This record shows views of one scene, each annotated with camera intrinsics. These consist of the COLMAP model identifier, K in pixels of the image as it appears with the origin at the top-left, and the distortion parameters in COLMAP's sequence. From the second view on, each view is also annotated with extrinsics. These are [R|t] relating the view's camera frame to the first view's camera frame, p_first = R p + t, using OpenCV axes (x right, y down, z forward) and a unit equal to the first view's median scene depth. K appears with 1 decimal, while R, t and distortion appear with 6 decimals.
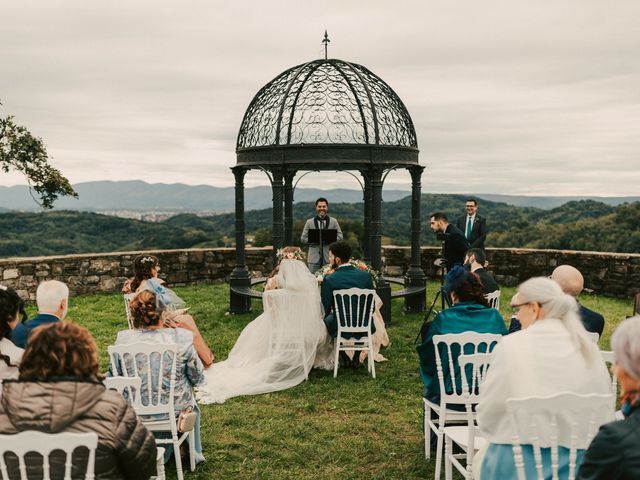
lens RADIAL K [[3647.1, 0, 320.0], [0, 3647.1, 240.0], [0, 0, 1]] dist [-0.199862, -3.477975]
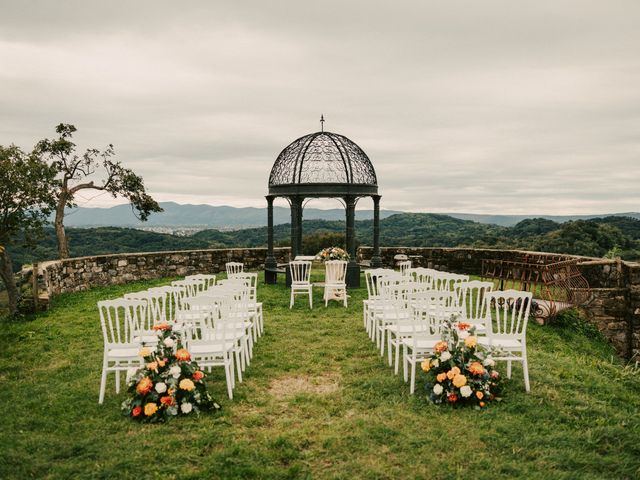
lens RADIAL K [[3647.1, 0, 320.0], [0, 3647.1, 240.0], [0, 0, 1]] dist [-0.199862, -3.477975]
pose [[1.000000, 0.000097, -0.000457, 0.001269], [-0.000100, 0.999984, -0.005600, 0.008811], [0.000457, 0.005600, 0.999984, -0.621665]]
